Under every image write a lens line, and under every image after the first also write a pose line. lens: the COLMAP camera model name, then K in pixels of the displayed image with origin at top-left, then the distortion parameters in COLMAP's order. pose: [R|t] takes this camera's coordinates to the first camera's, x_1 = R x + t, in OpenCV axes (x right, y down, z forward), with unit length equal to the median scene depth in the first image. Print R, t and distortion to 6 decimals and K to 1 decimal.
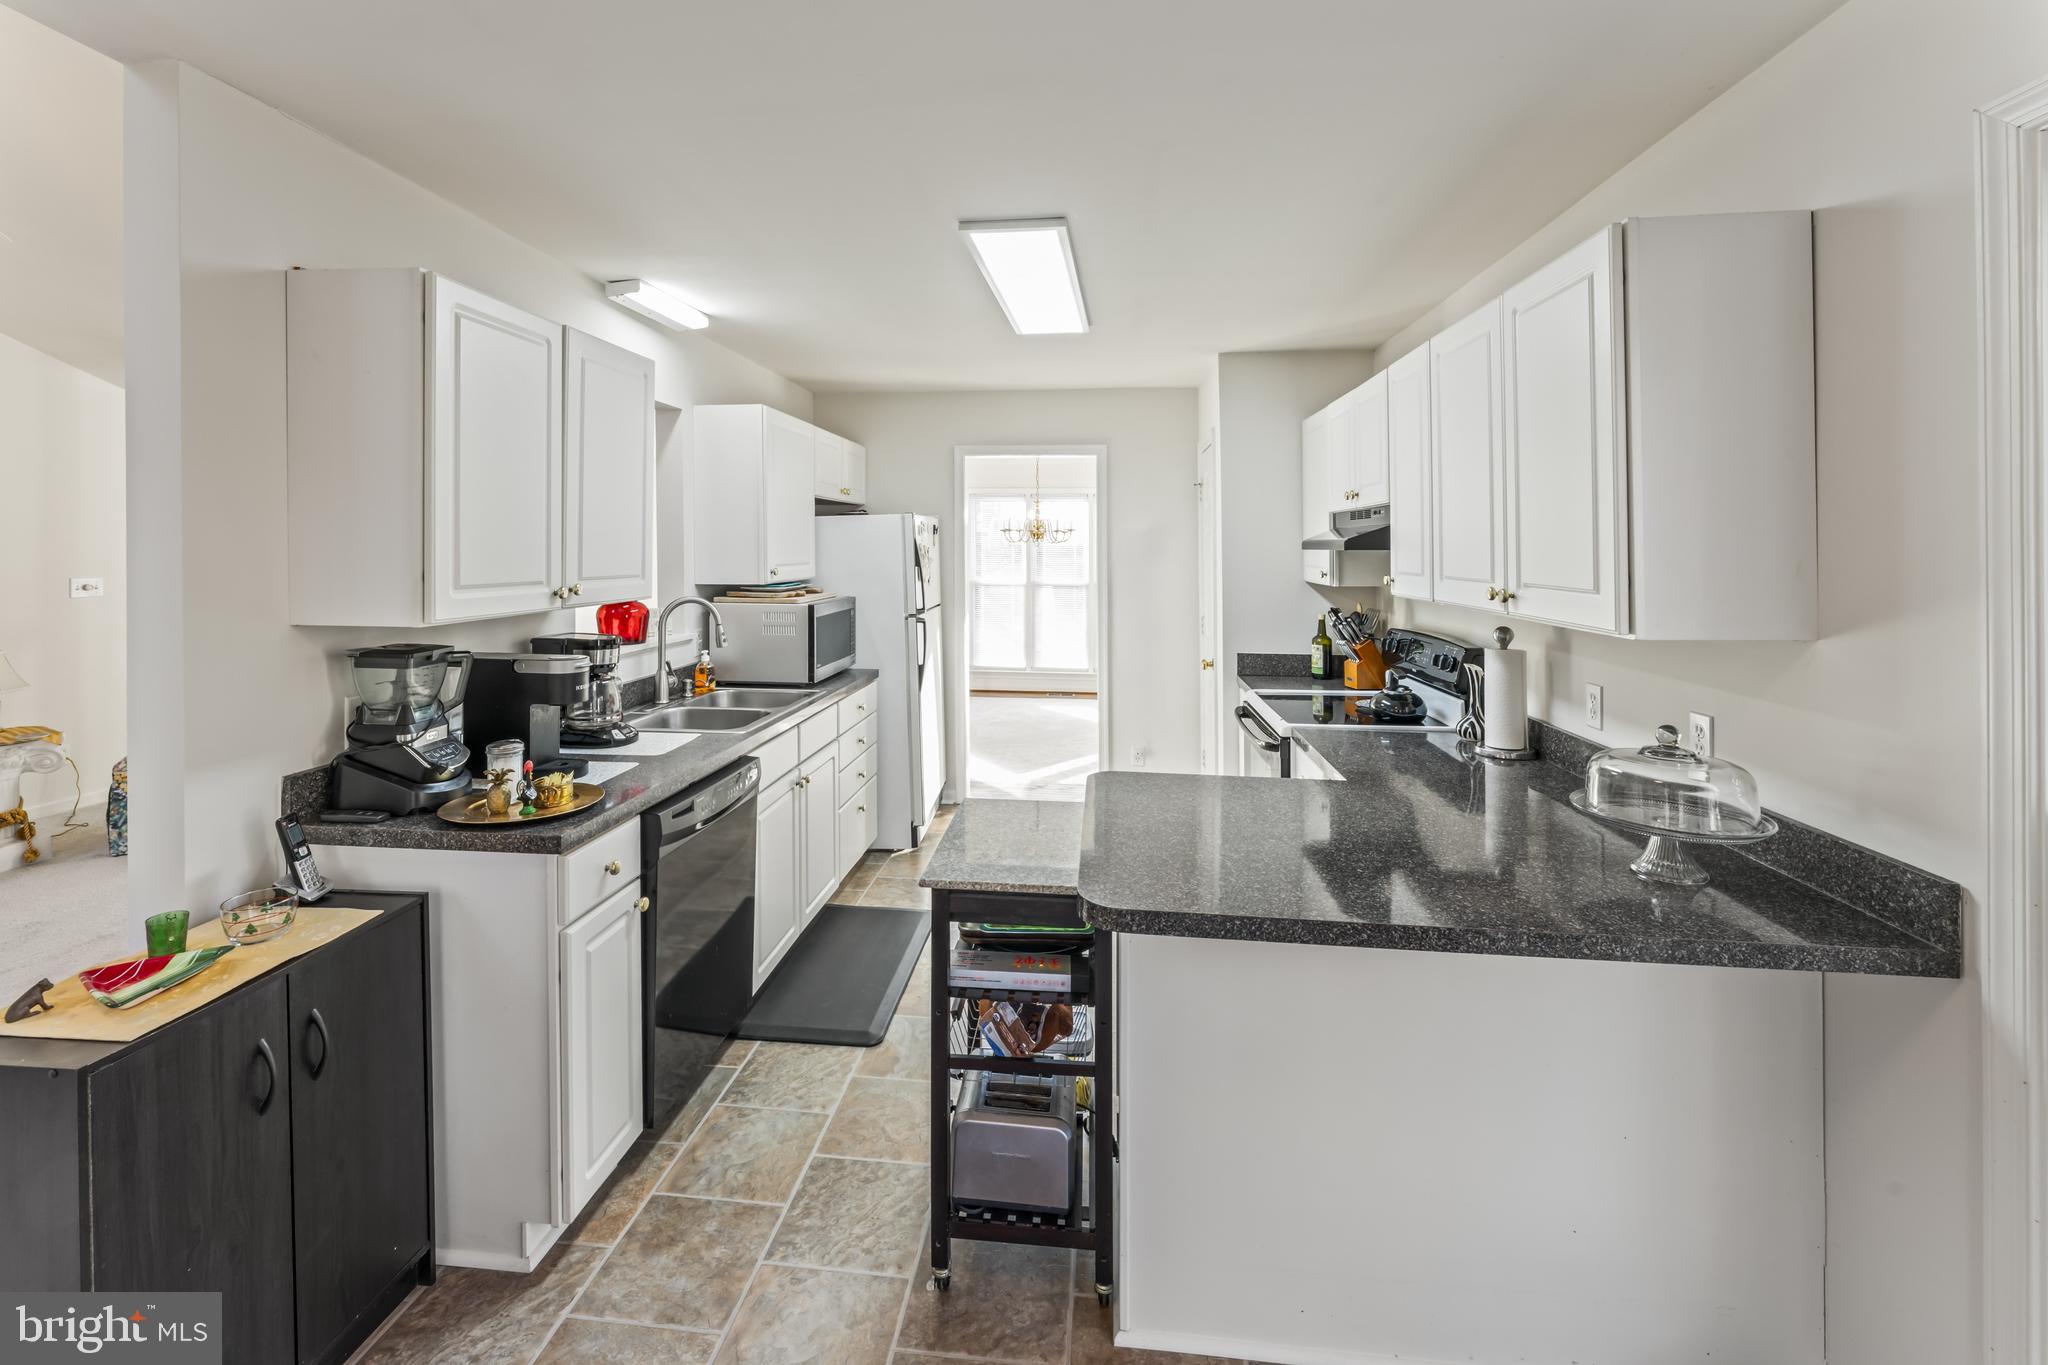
lens RADIAL K [[848.1, 0, 993.1], [0, 848.1, 556.5], [0, 0, 1]] dist [0.000952, -0.000660]
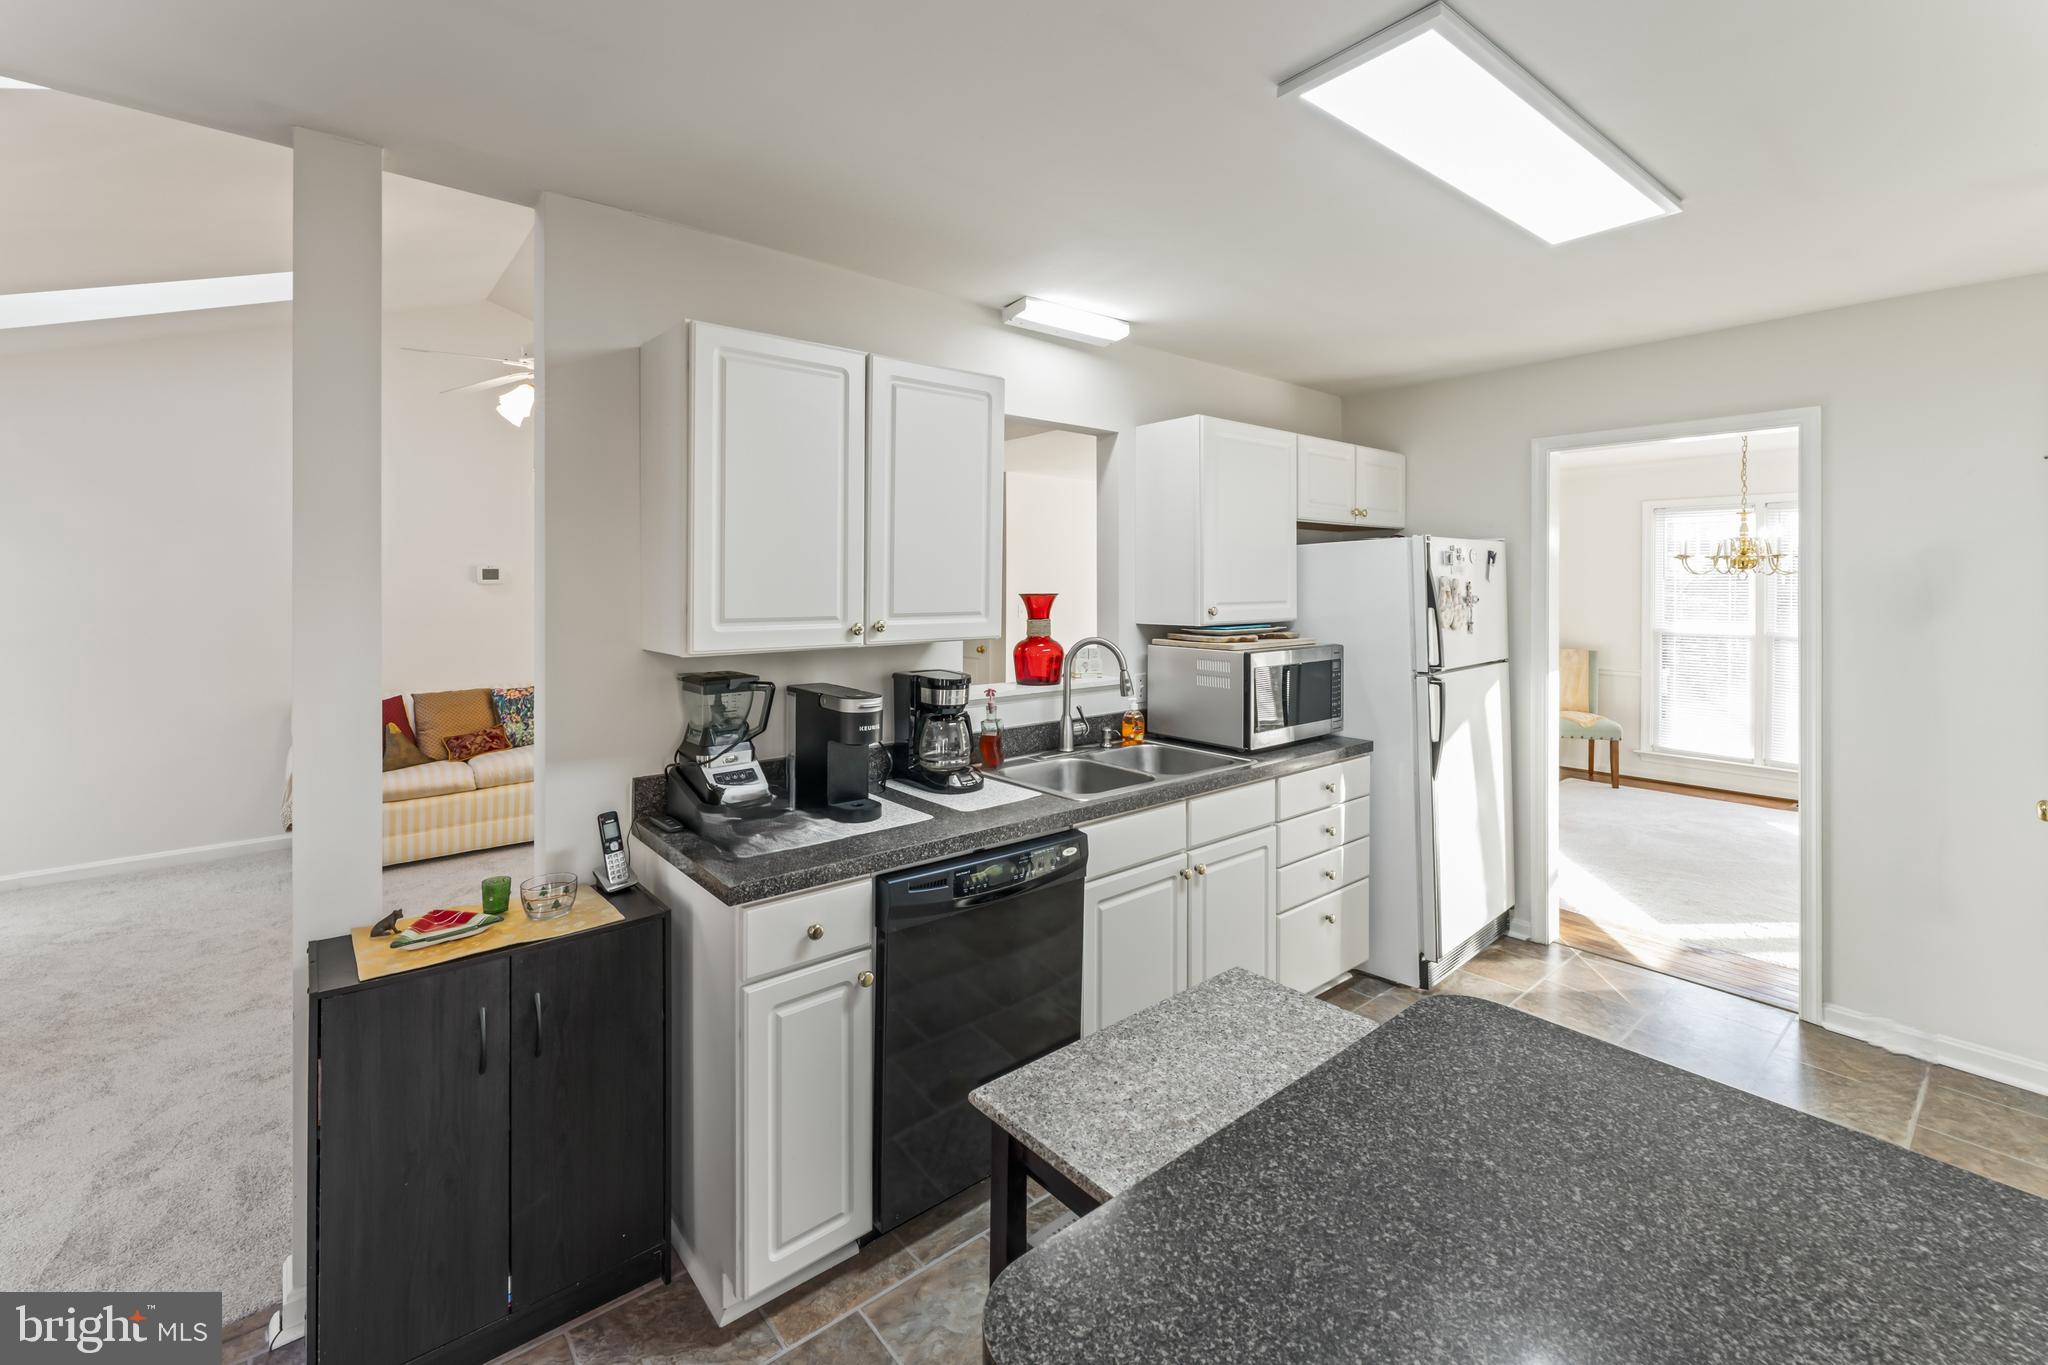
lens RADIAL K [[848.1, 0, 997.6], [0, 848.1, 595.4], [0, 0, 1]] dist [0.000952, -0.000660]
pose [[0.726150, 0.005400, -0.687515, 0.184482], [-0.004029, 0.999985, 0.003598, -0.000136], [0.687524, 0.000157, 0.726162, 0.270145]]
